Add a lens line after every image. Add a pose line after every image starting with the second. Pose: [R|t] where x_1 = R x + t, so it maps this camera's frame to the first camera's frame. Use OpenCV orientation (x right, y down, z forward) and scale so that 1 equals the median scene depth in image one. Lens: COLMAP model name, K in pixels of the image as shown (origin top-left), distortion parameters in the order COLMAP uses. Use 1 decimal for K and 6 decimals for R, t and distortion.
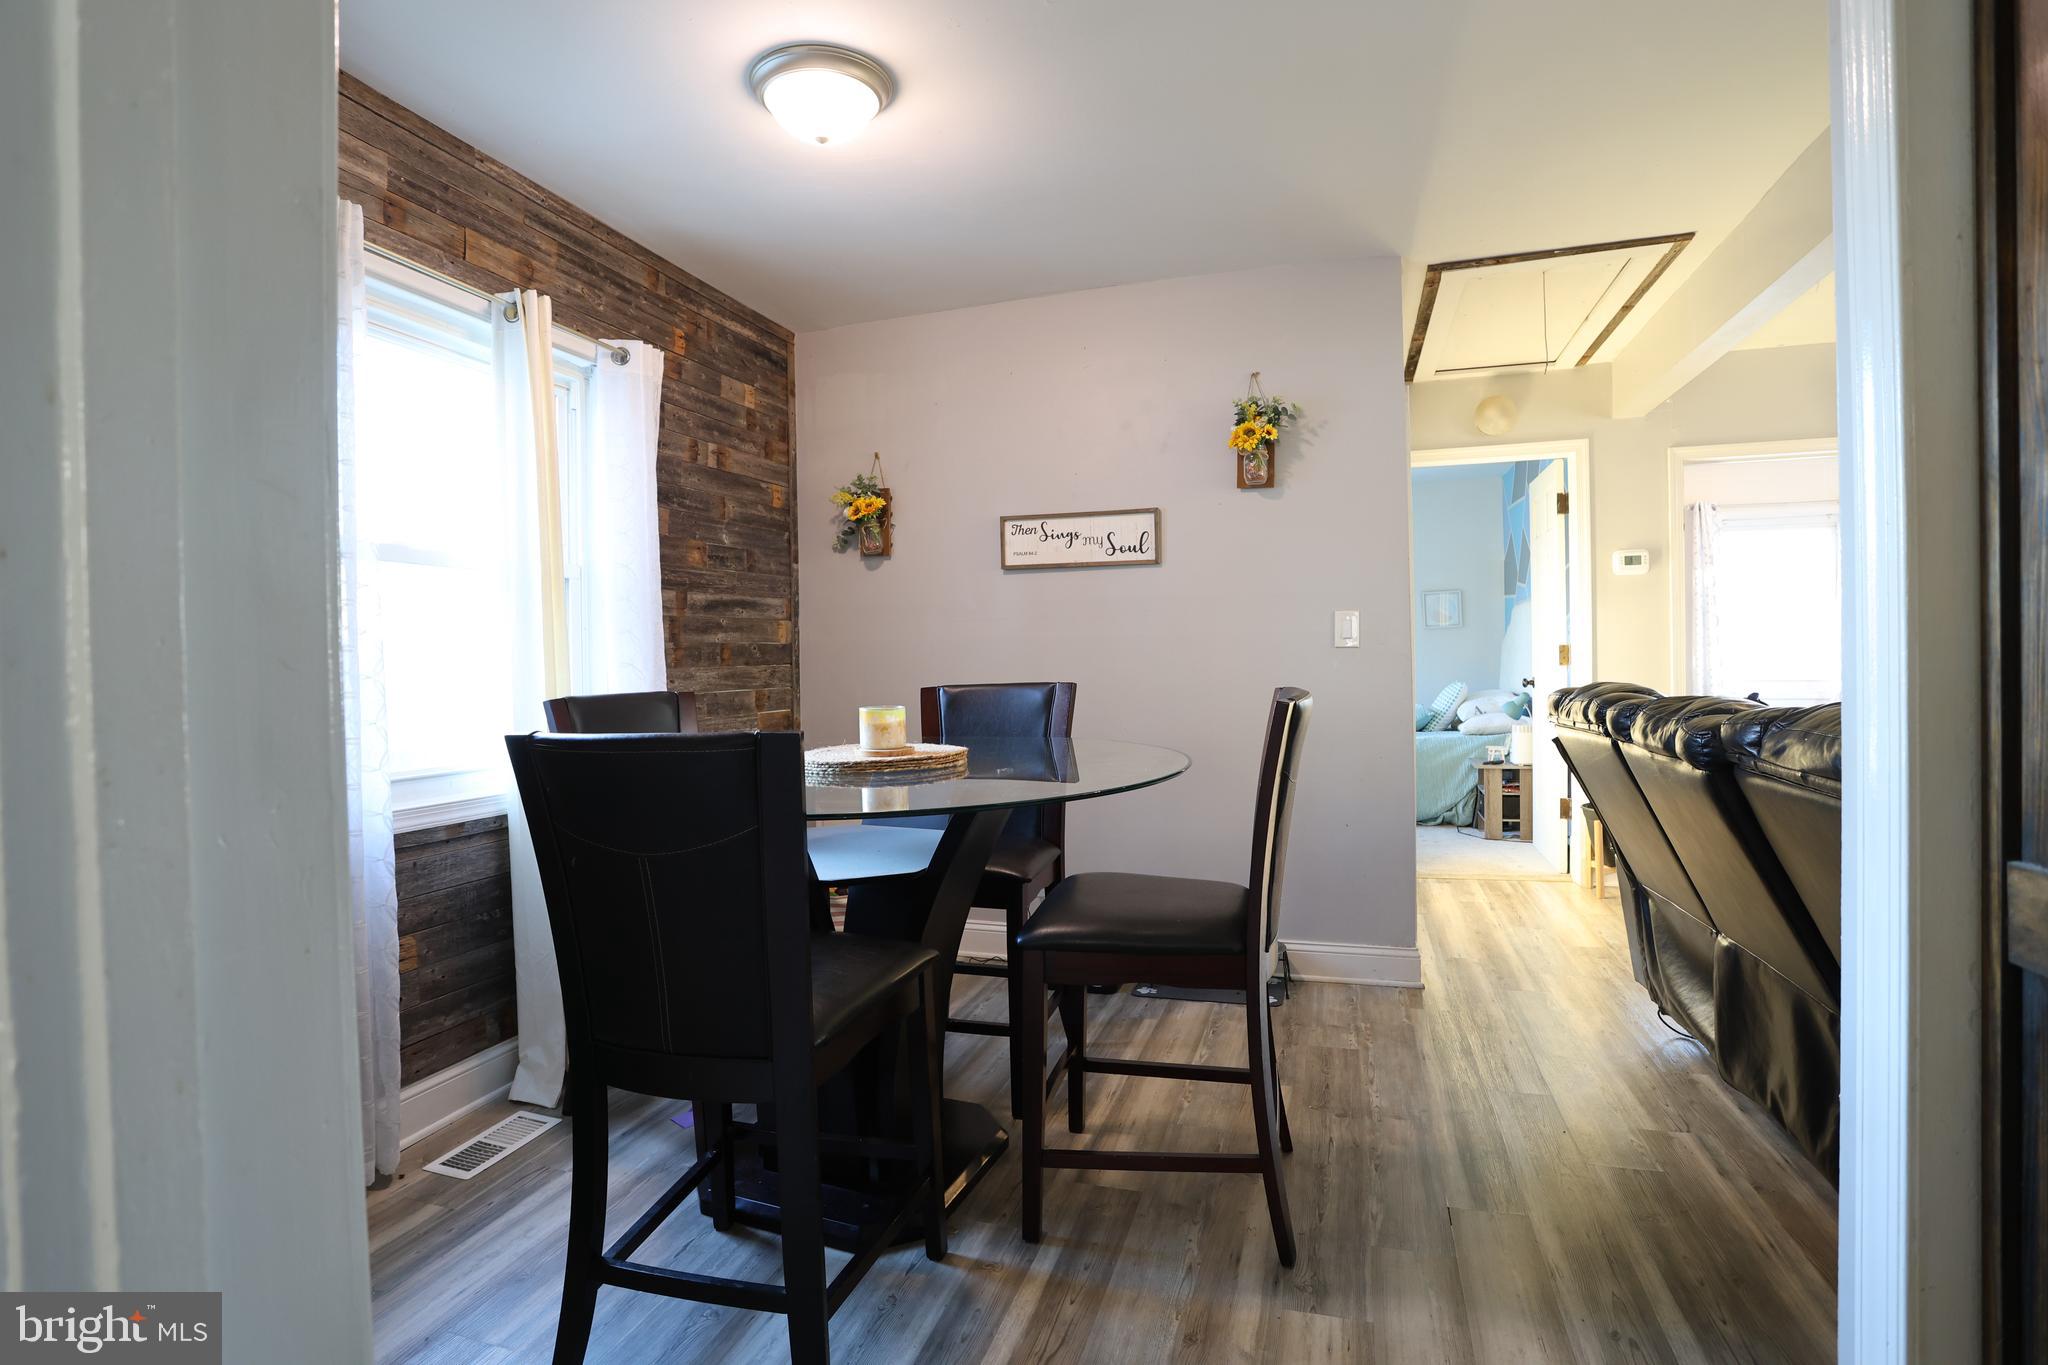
lens RADIAL K [[993.4, 0, 1038.5], [0, 993.4, 660.9], [0, 0, 1]] dist [-0.028367, 0.006053]
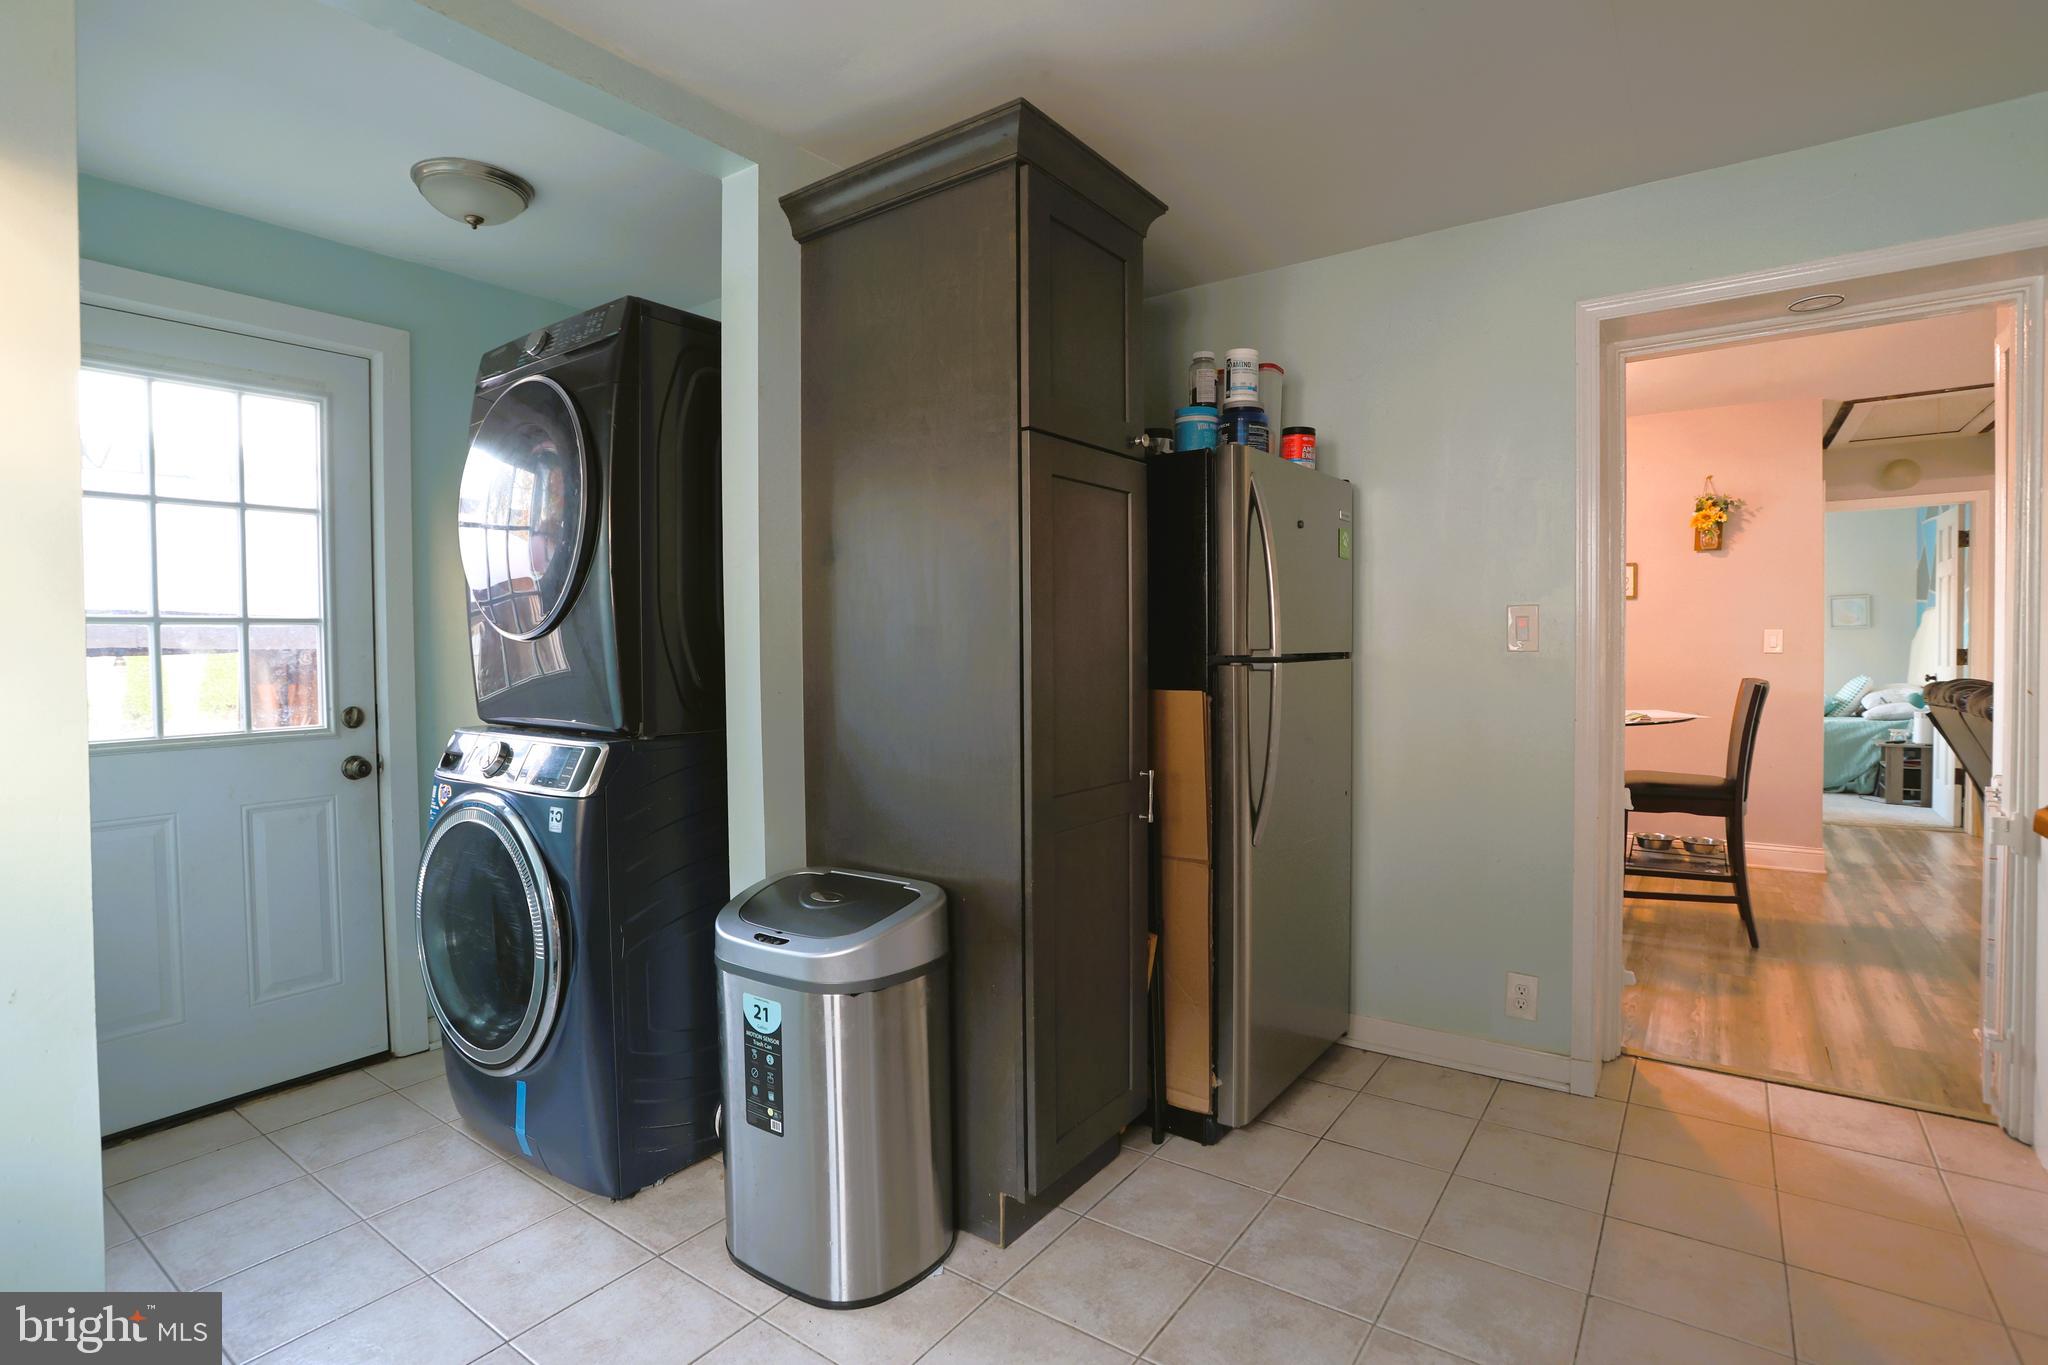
lens RADIAL K [[993.4, 0, 1012.7], [0, 993.4, 660.1], [0, 0, 1]] dist [-0.028367, 0.006053]
pose [[0.948615, 0.015421, -0.316056, -0.316199], [-0.009540, 0.999752, 0.020147, -0.020796], [0.316288, -0.016097, 0.948526, -0.784113]]
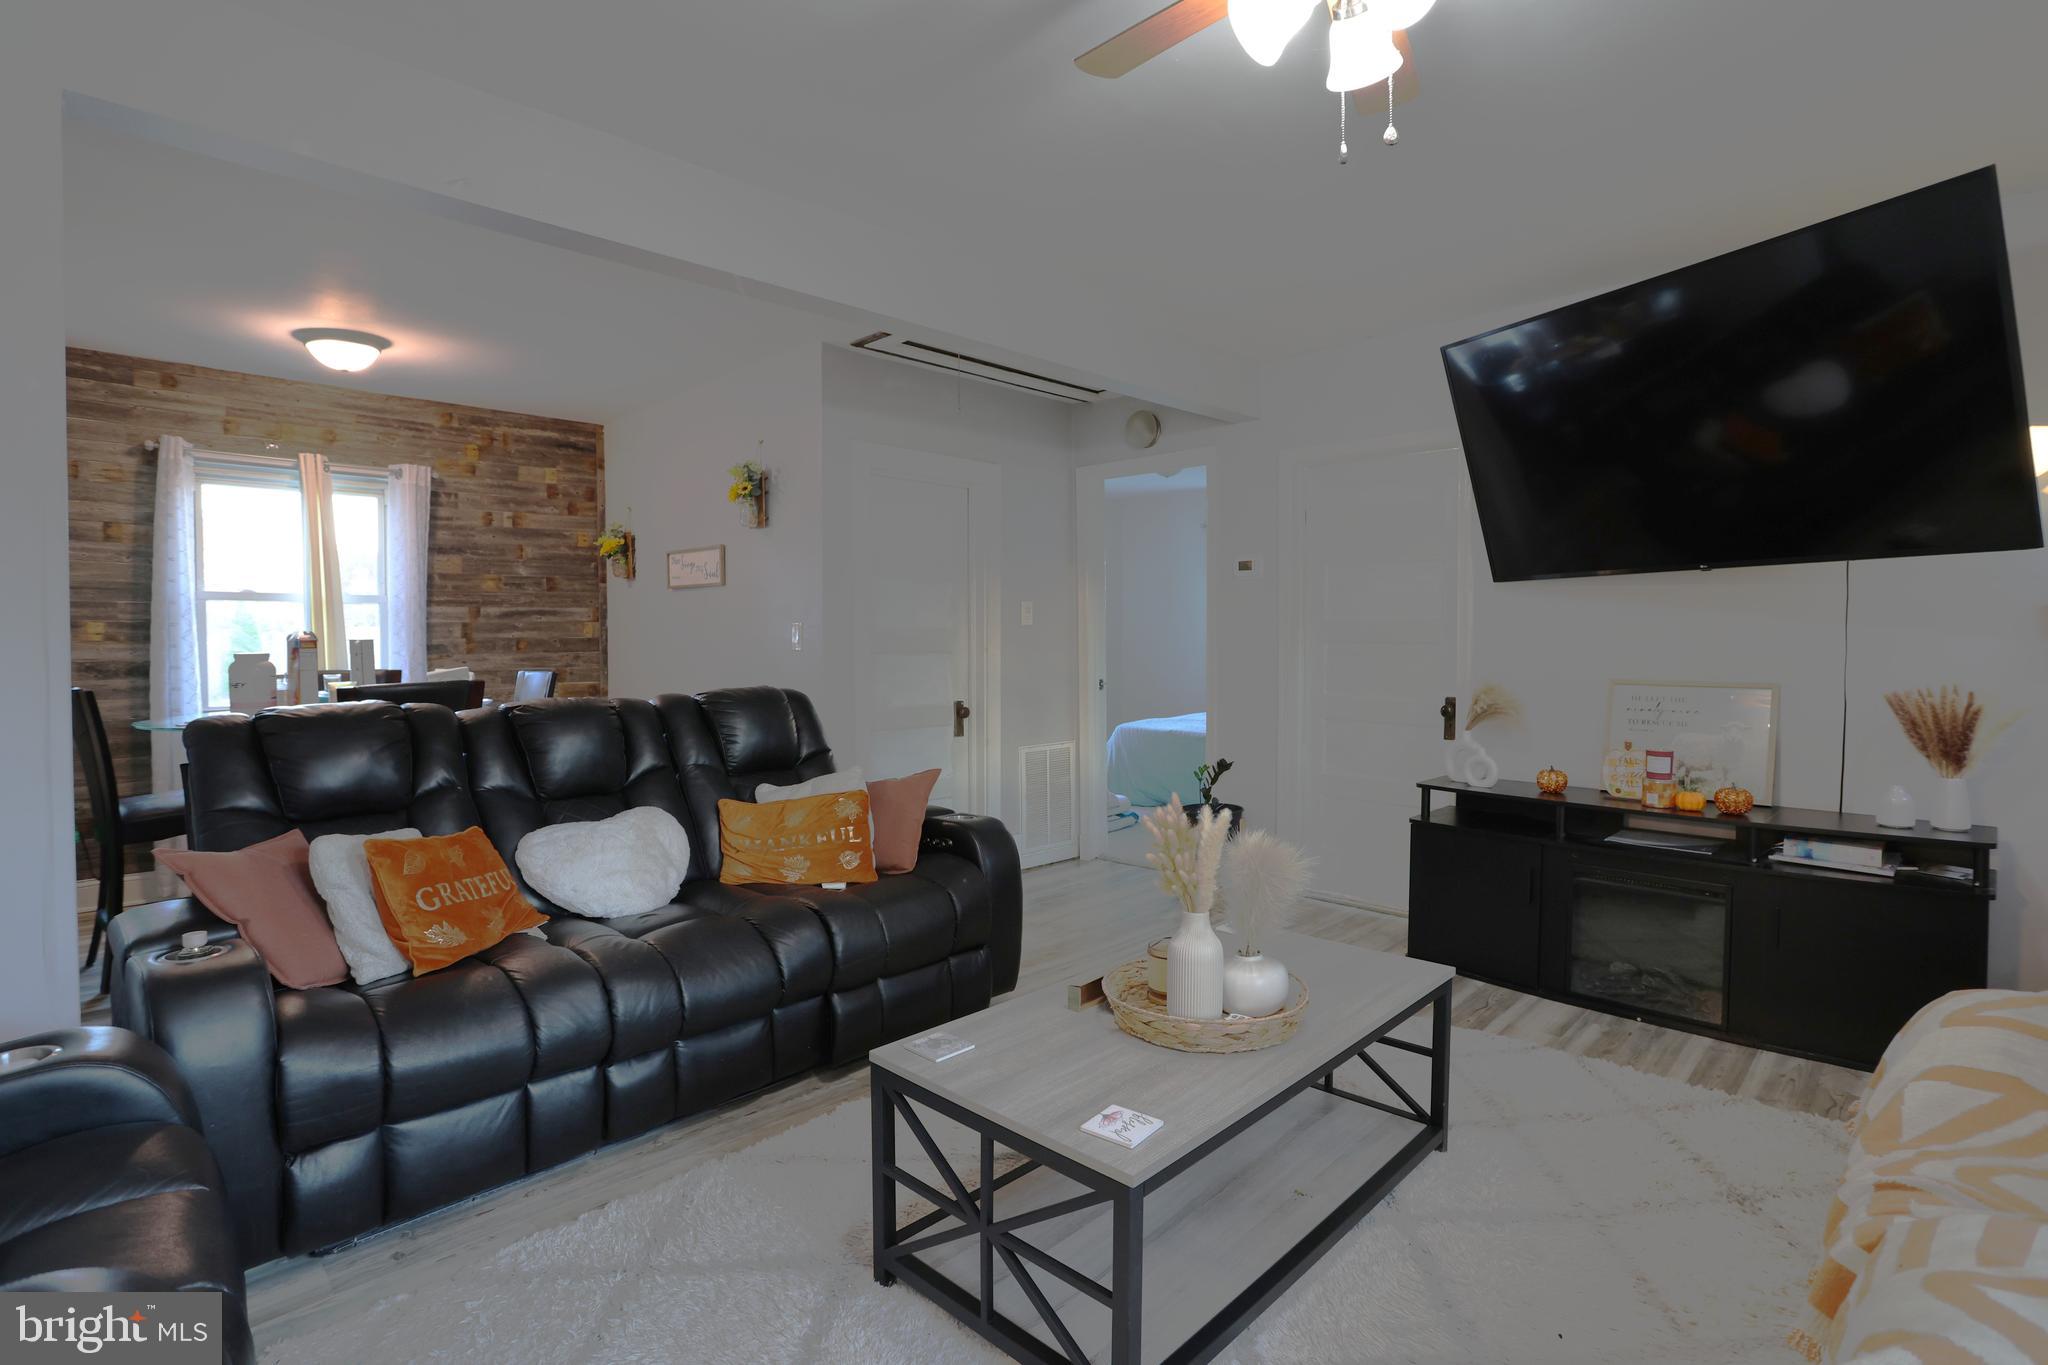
lens RADIAL K [[993.4, 0, 1014.9], [0, 993.4, 657.2], [0, 0, 1]] dist [-0.028367, 0.006053]
pose [[0.893302, 0.023083, -0.448864, 1.067683], [-0.012222, 0.999559, 0.027080, -0.039052], [0.449291, -0.018705, 0.893190, -0.044480]]
